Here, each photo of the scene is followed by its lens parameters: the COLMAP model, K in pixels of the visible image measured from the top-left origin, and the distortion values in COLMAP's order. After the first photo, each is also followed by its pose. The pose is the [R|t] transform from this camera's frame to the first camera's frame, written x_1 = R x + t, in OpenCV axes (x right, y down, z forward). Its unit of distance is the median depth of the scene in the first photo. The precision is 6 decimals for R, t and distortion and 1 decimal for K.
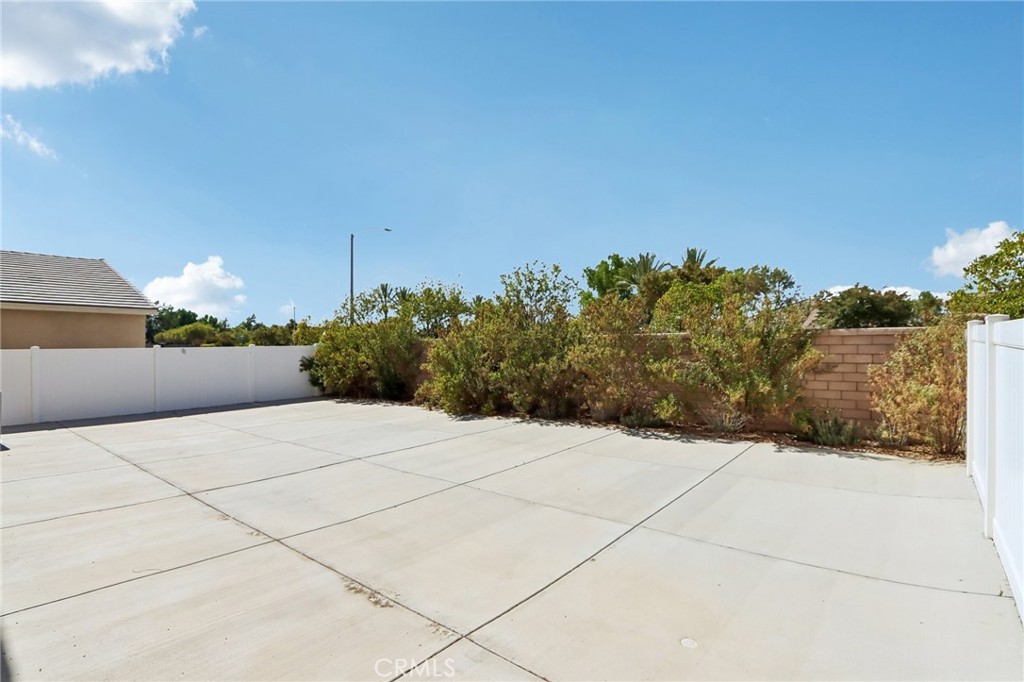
lens RADIAL K [[480.5, 0, 507.5], [0, 480.5, 347.2], [0, 0, 1]] dist [0.006868, 0.001284]
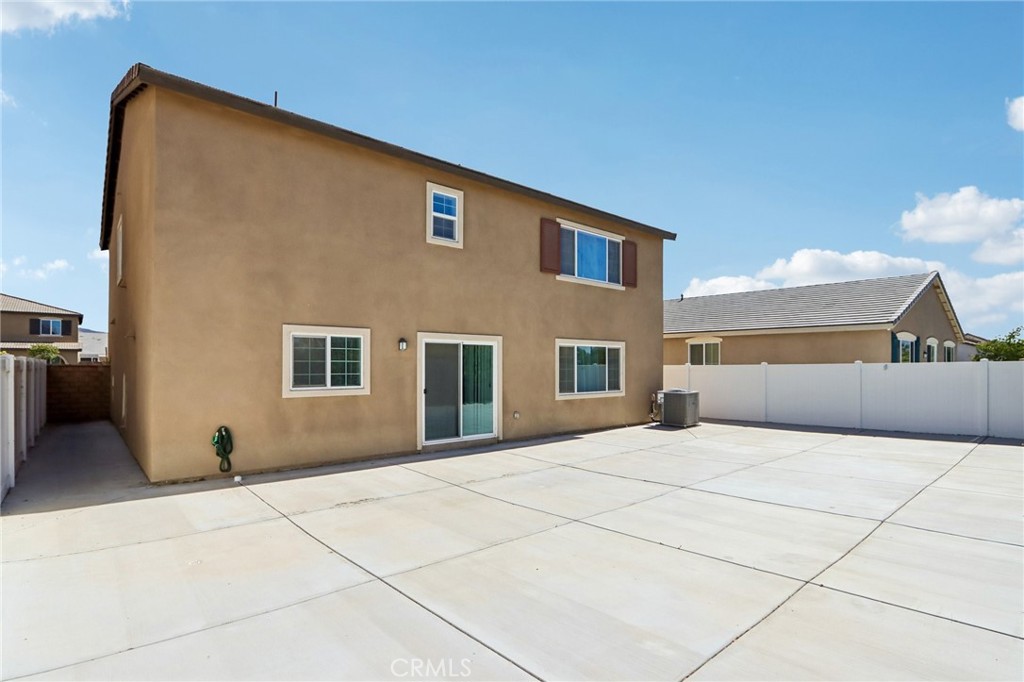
lens RADIAL K [[480.5, 0, 511.9], [0, 480.5, 360.3], [0, 0, 1]] dist [0.006868, 0.001284]
pose [[-0.111557, -0.005524, -0.993743, 0.962778], [0.007911, 0.999948, -0.006446, -0.012075], [0.993727, -0.008581, -0.111508, 1.165766]]
